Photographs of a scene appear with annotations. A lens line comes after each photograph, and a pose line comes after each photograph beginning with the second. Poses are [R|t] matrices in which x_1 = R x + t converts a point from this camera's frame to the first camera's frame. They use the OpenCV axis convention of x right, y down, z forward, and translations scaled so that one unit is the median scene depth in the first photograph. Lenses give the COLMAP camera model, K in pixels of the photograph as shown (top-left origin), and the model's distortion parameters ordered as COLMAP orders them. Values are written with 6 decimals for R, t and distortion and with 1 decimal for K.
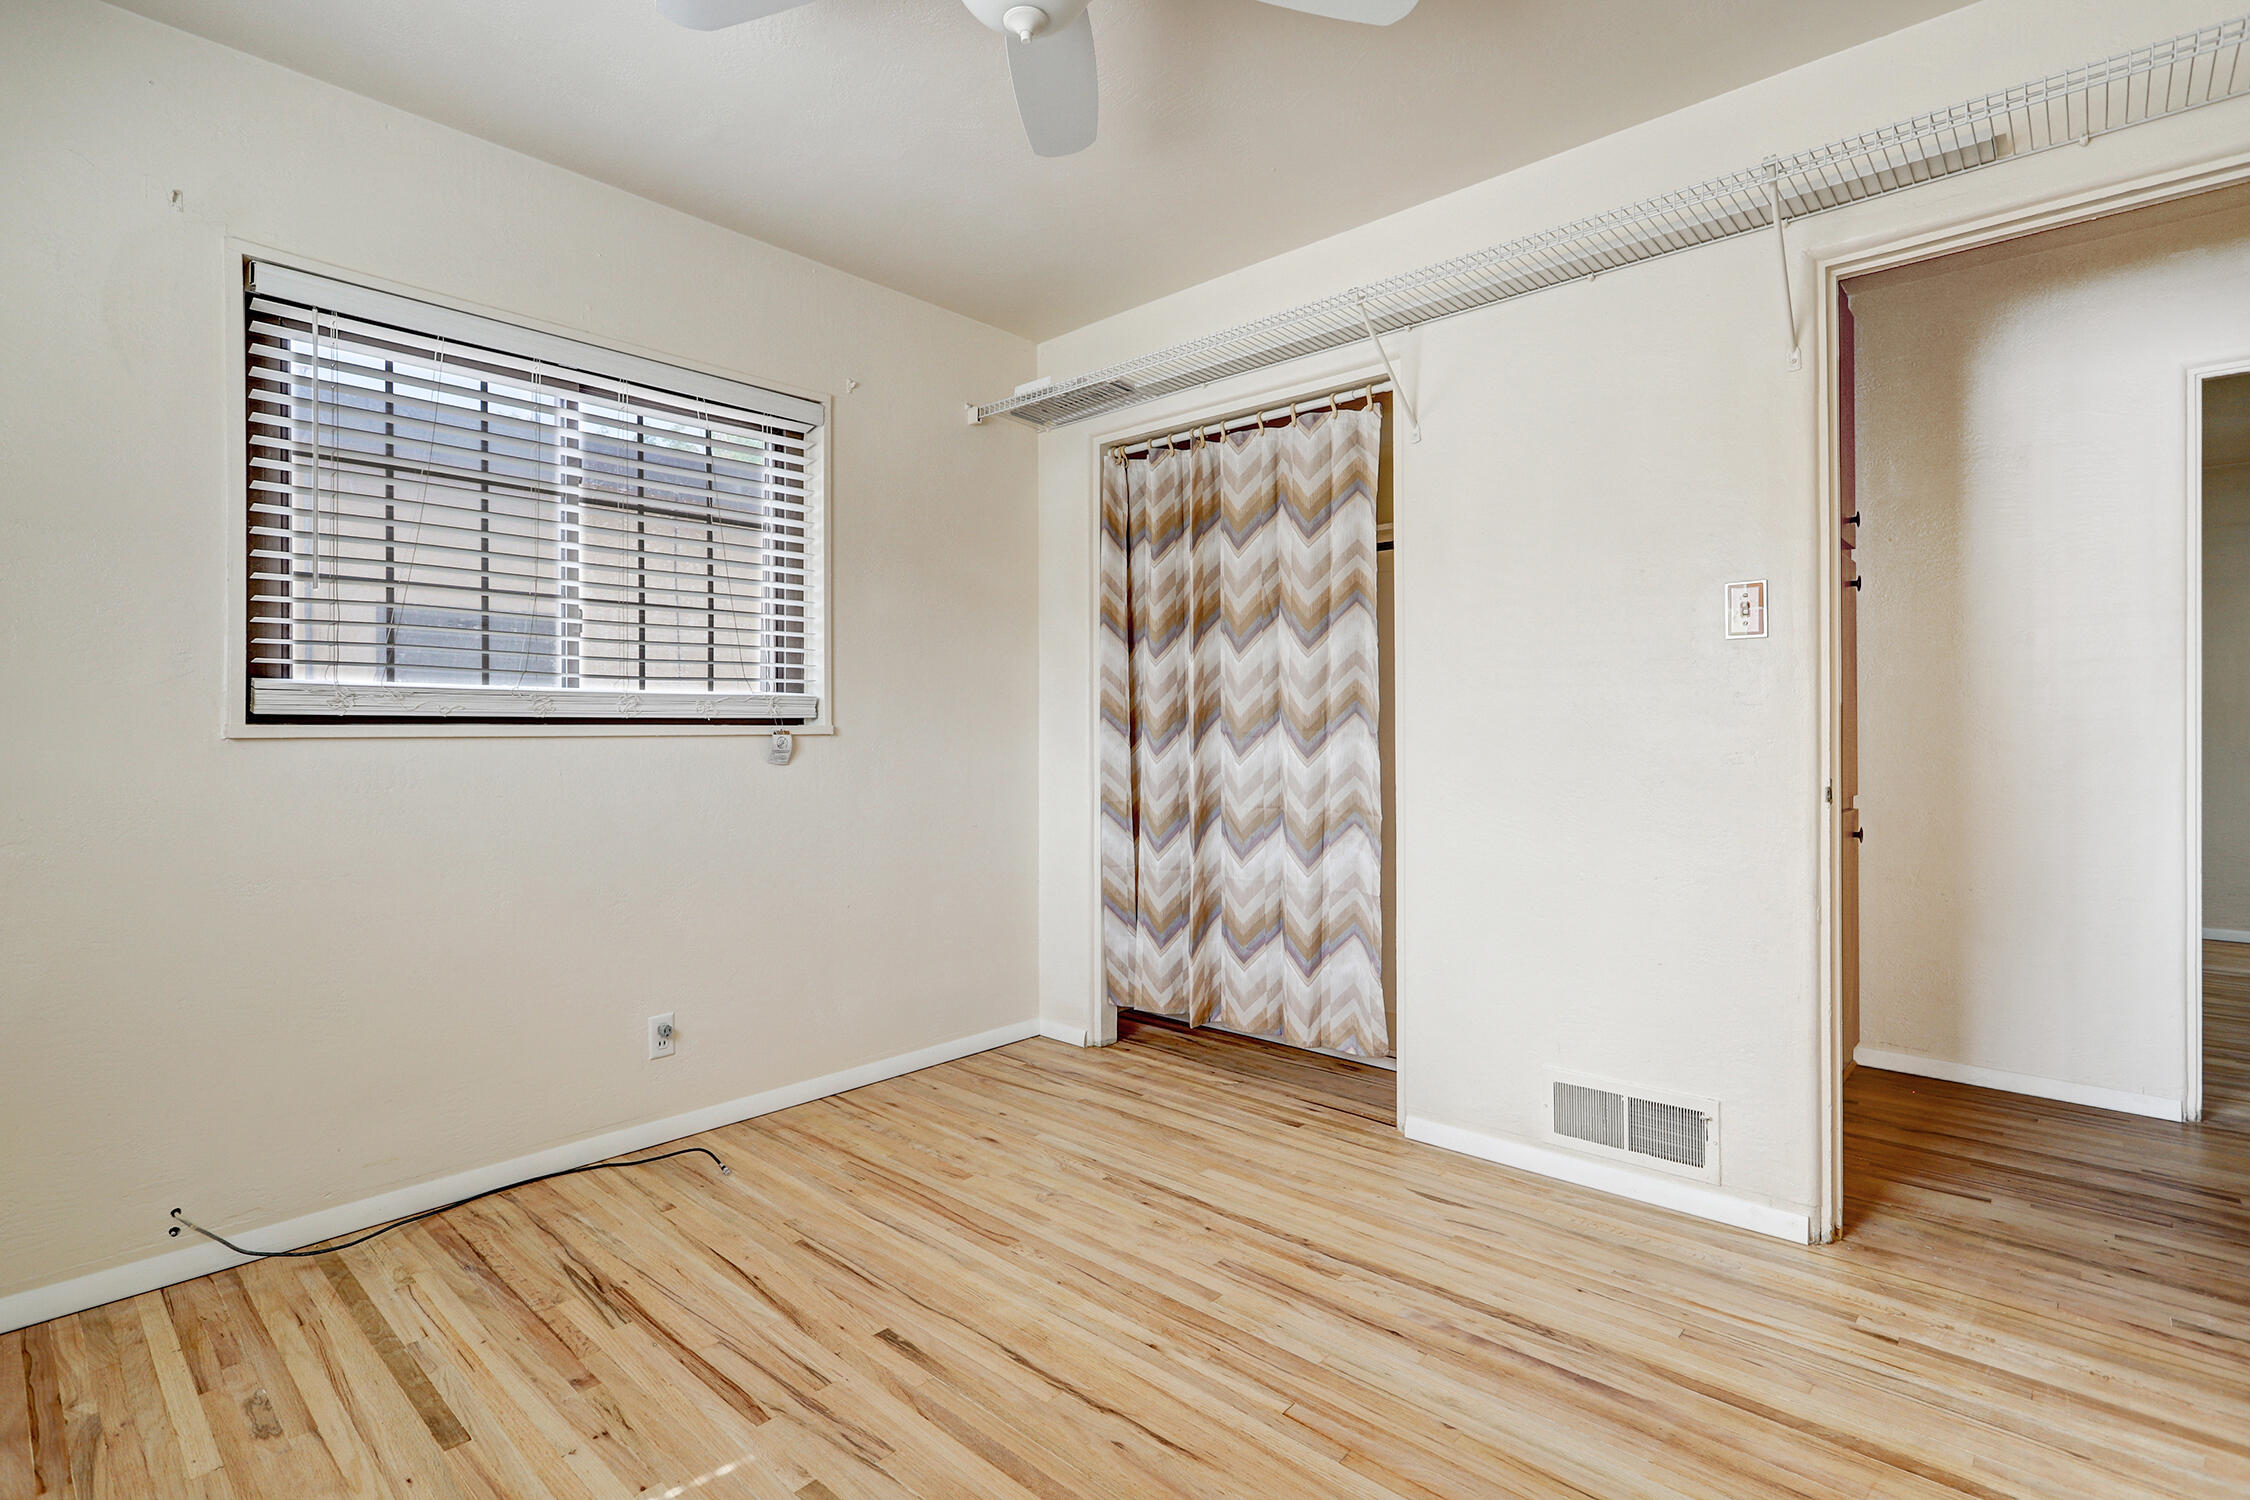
lens RADIAL K [[1073.9, 0, 1140.5], [0, 1073.9, 732.8], [0, 0, 1]] dist [0.014764, -0.001183]
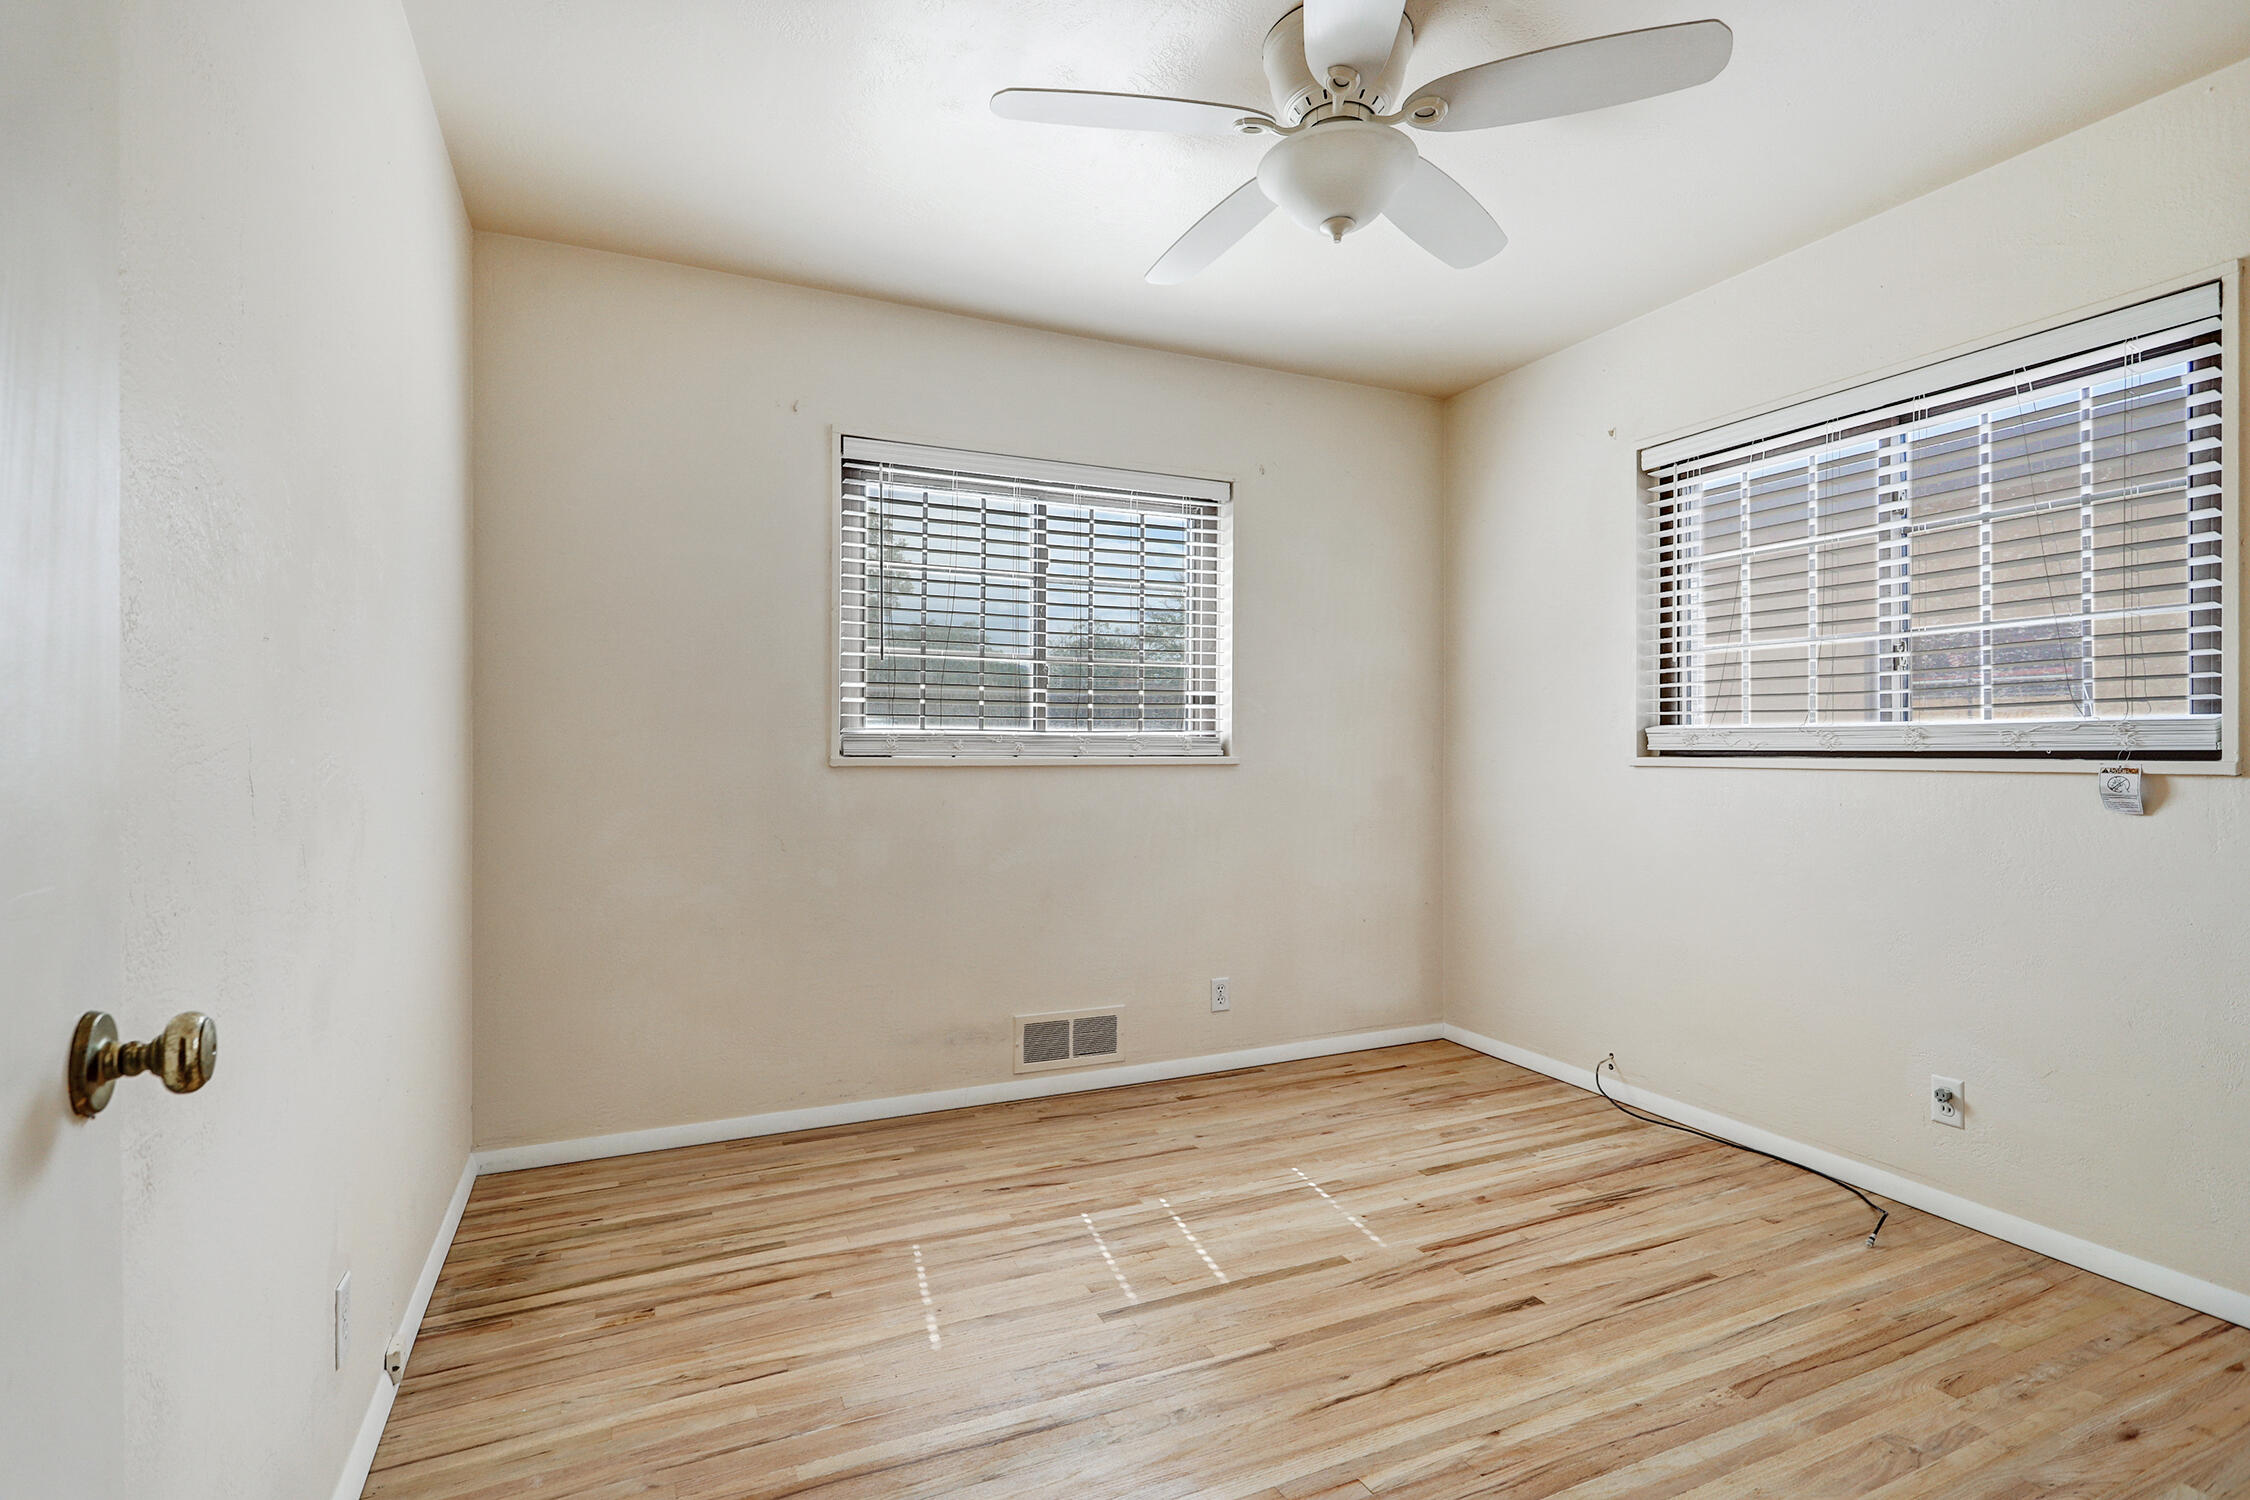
lens RADIAL K [[1073.9, 0, 1129.7], [0, 1073.9, 758.0], [0, 0, 1]] dist [0.014764, -0.001183]
pose [[-0.385712, 0.004597, -0.922608, 0.825076], [-0.009426, 0.999916, 0.008923, -0.012669], [0.922571, 0.012138, -0.385636, 0.889228]]
